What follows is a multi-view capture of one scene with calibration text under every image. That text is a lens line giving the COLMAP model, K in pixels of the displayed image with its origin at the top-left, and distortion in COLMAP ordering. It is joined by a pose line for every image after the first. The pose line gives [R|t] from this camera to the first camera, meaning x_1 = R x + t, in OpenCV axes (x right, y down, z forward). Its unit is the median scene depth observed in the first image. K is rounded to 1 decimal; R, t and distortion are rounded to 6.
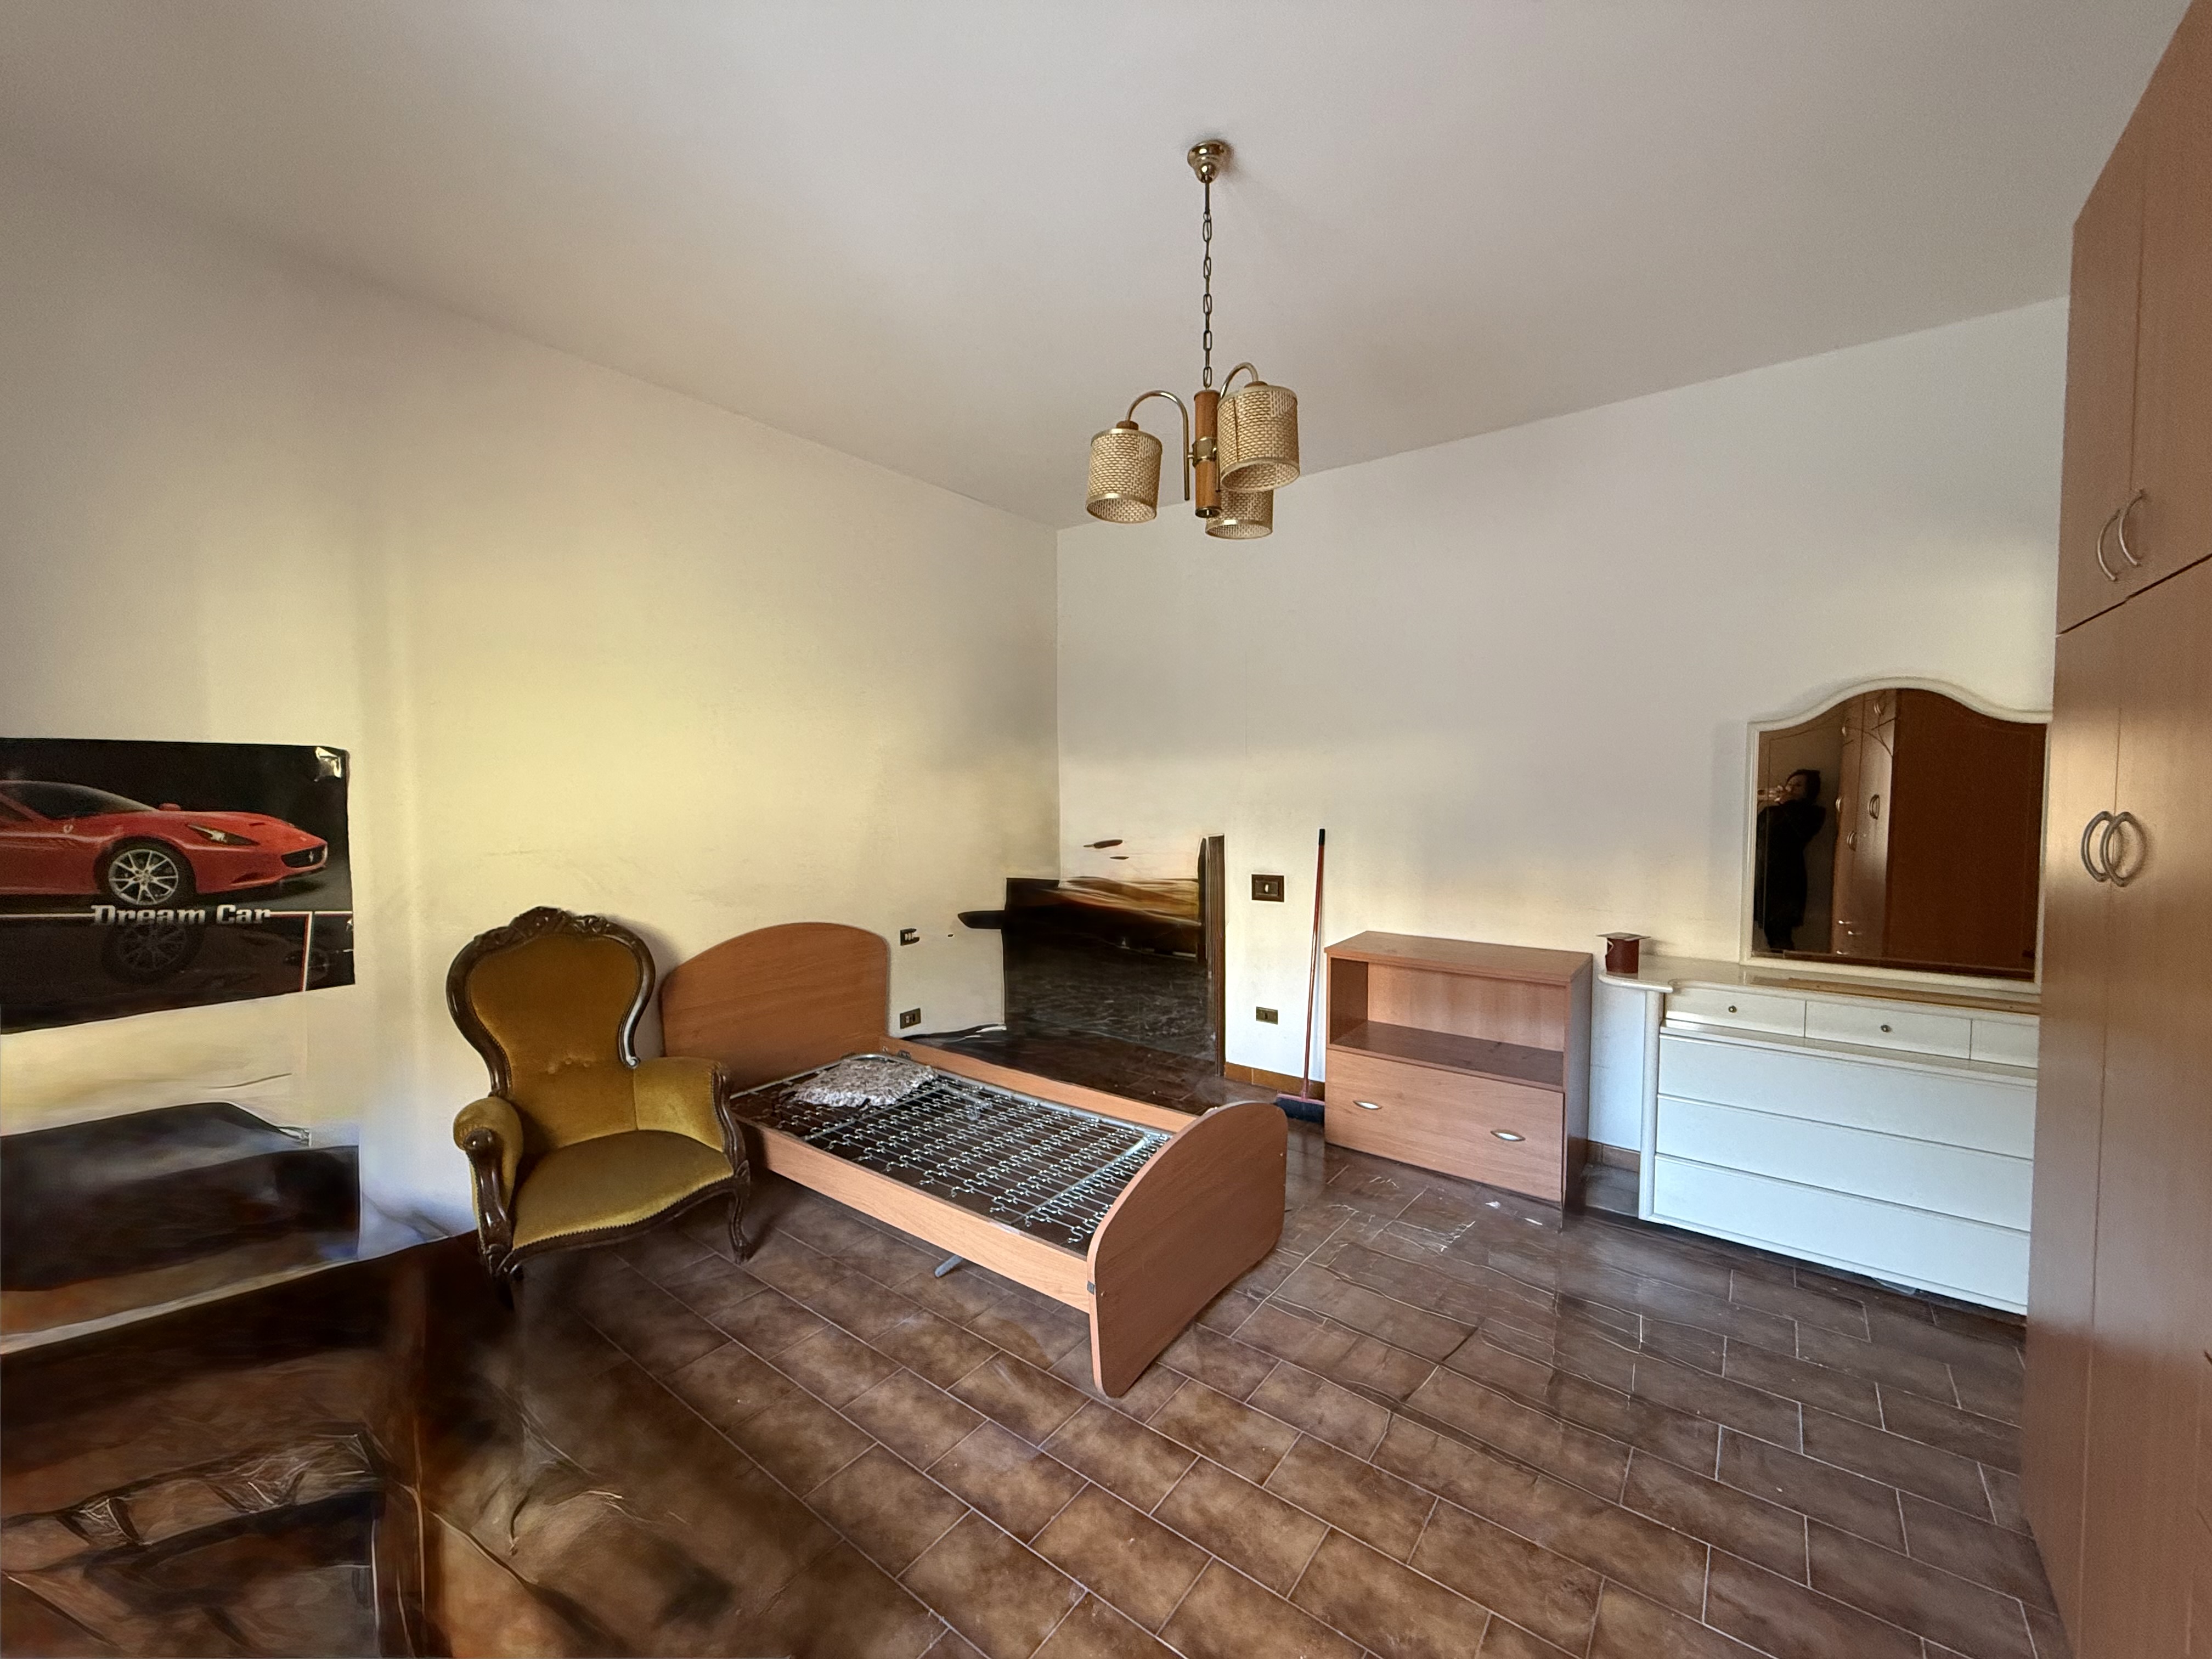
lens RADIAL K [[874.4, 0, 1100.6], [0, 874.4, 828.5], [0, 0, 1]] dist [-0.000972, 0.000094]
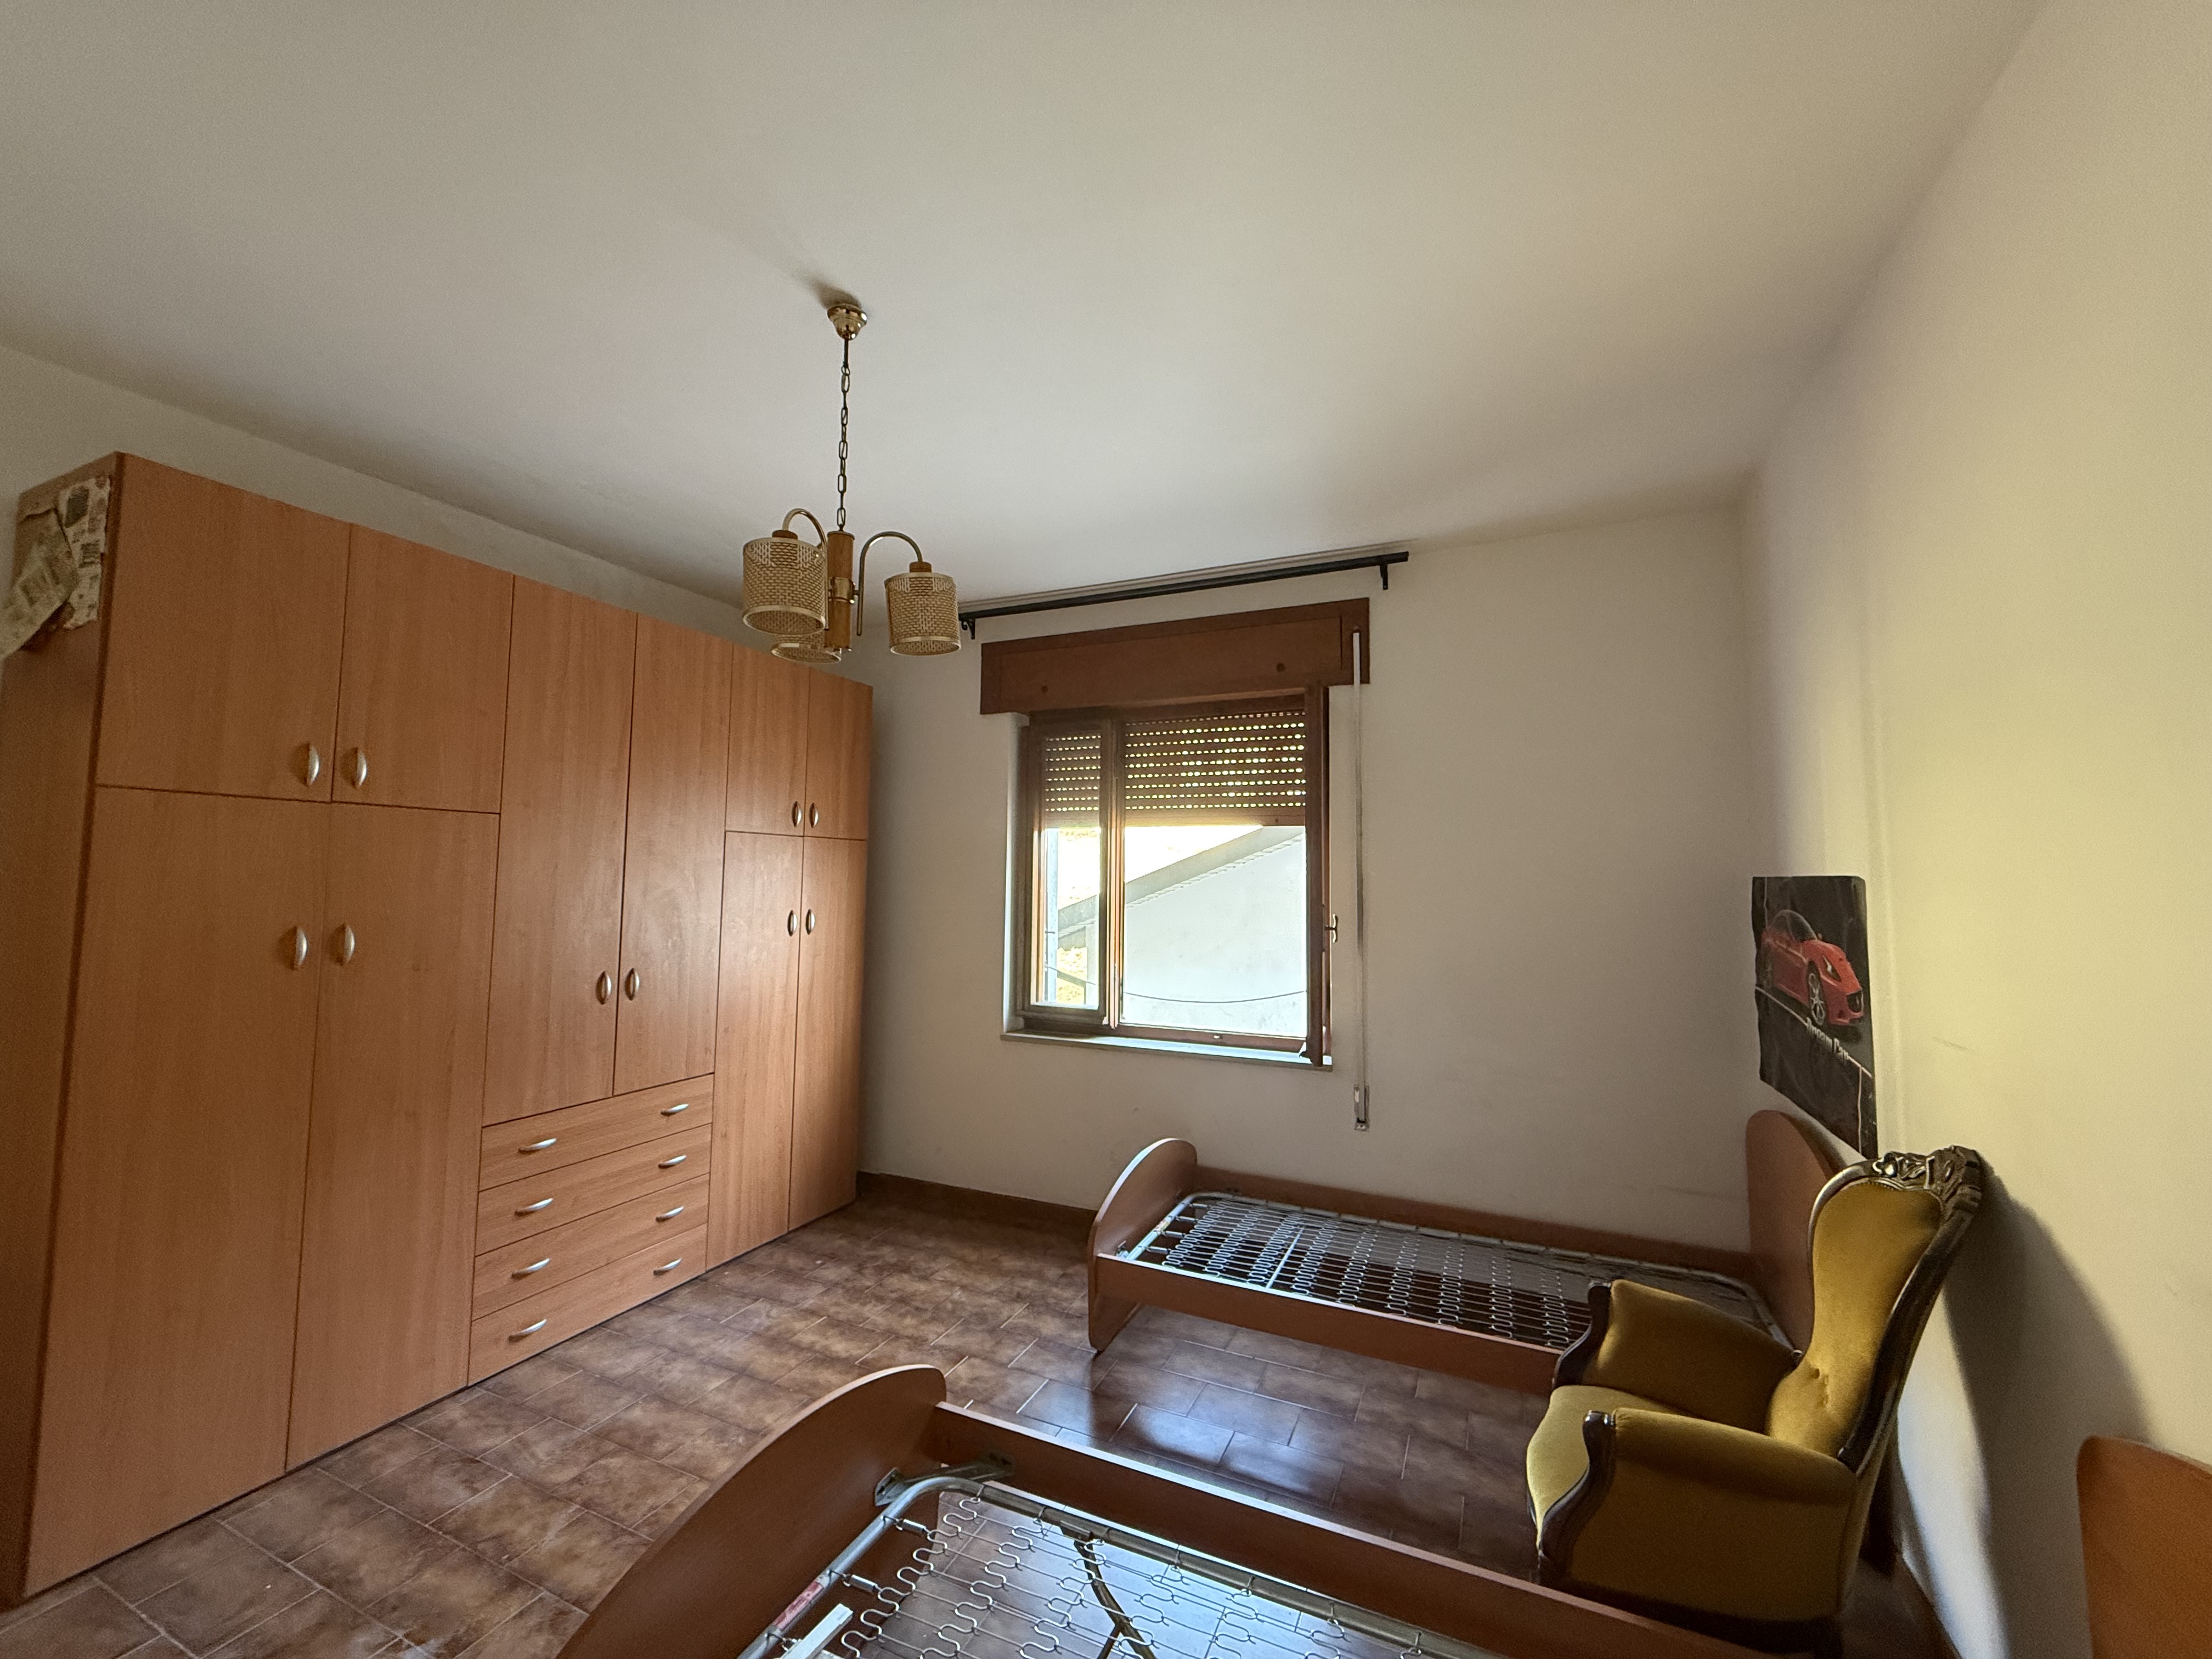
lens RADIAL K [[874.4, 0, 1100.6], [0, 874.4, 828.5], [0, 0, 1]] dist [-0.000972, 0.000094]
pose [[-0.974790, -0.017717, -0.222421, 0.048269], [-0.015099, 0.999795, -0.013465, -0.145456], [0.222614, -0.009767, -0.974858, 2.078761]]
